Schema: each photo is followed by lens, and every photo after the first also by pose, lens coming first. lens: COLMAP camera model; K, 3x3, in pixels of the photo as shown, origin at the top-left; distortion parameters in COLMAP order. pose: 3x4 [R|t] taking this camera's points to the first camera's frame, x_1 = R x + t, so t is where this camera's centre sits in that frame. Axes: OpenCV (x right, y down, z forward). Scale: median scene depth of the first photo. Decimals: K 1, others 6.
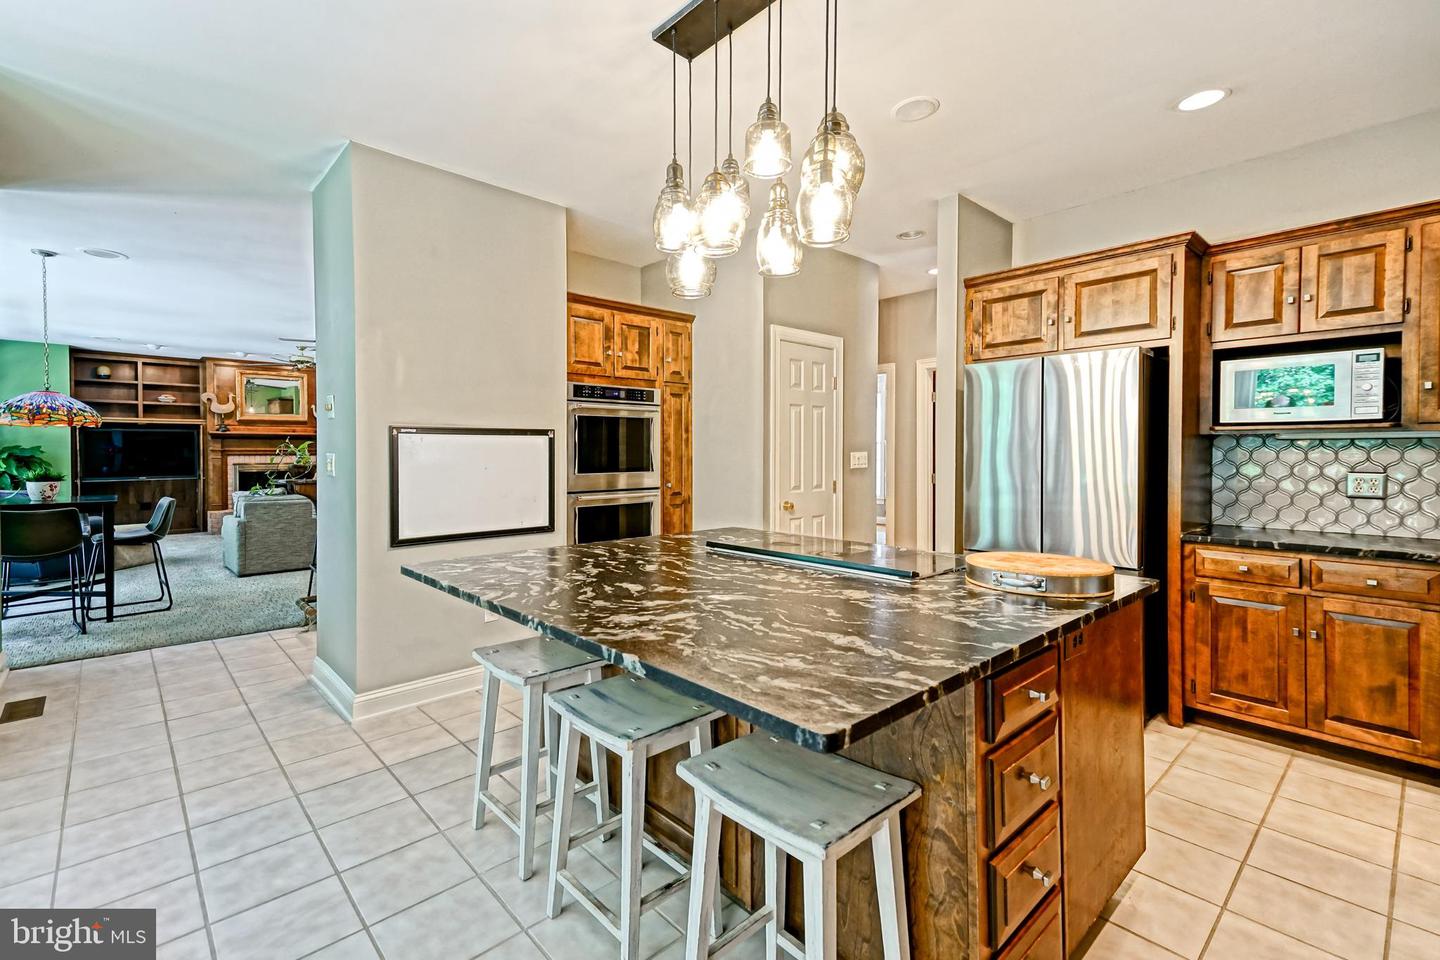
lens RADIAL K [[639.6, 0, 707.5], [0, 639.6, 452.9], [0, 0, 1]] dist [0.038633, -0.001925]
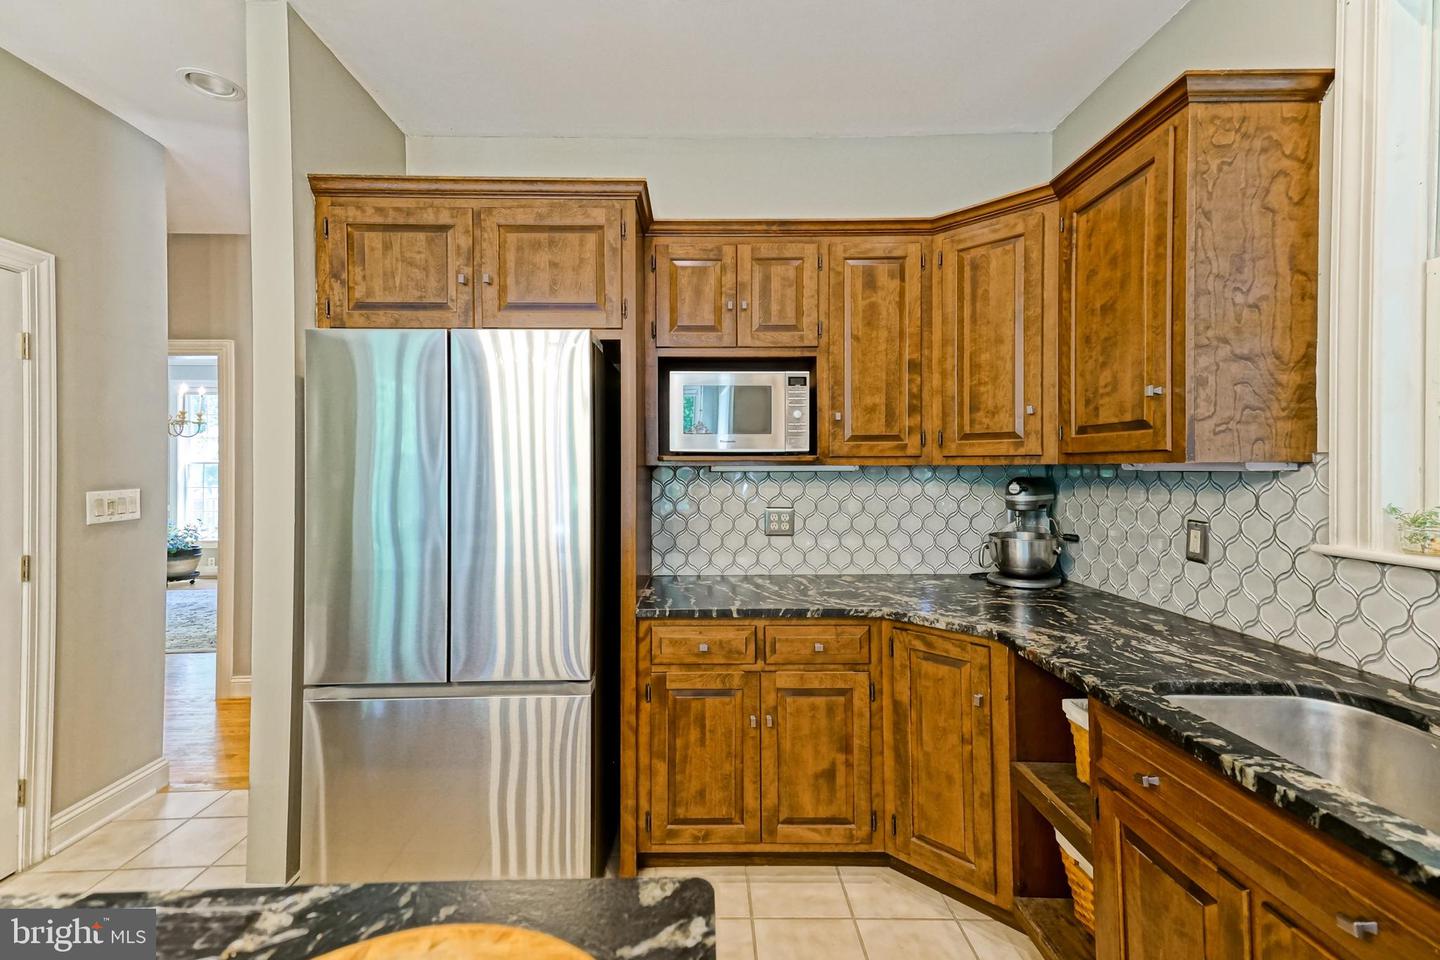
lens RADIAL K [[639.6, 0, 712.5], [0, 639.6, 469.7], [0, 0, 1]] dist [0.038633, -0.001925]
pose [[0.663930, -0.004527, 0.747781, 0.266783], [0.004658, 0.999987, 0.001919, -0.026767], [-0.747780, 0.002209, 0.663943, 0.484602]]
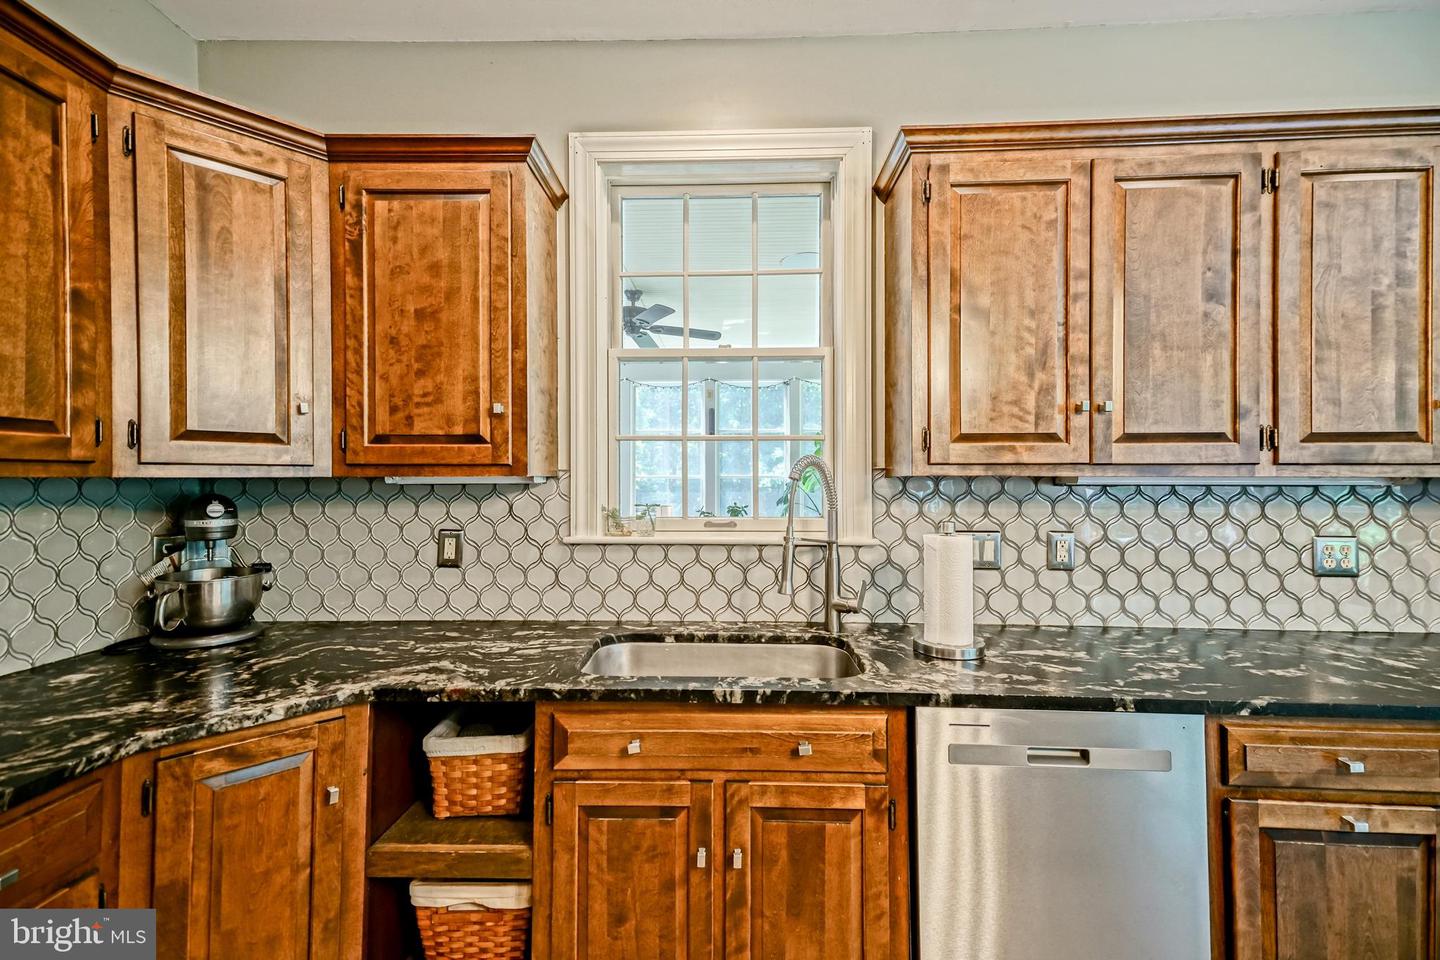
lens RADIAL K [[626.0, 0, 712.5], [0, 626.0, 479.6], [0, 0, 1]] dist [0.035733, 0.000542]
pose [[-0.715178, -0.000773, 0.698942, 0.393497], [0.002802, 0.999988, 0.003973, -0.028407], [-0.698936, 0.004800, -0.715168, 0.858549]]
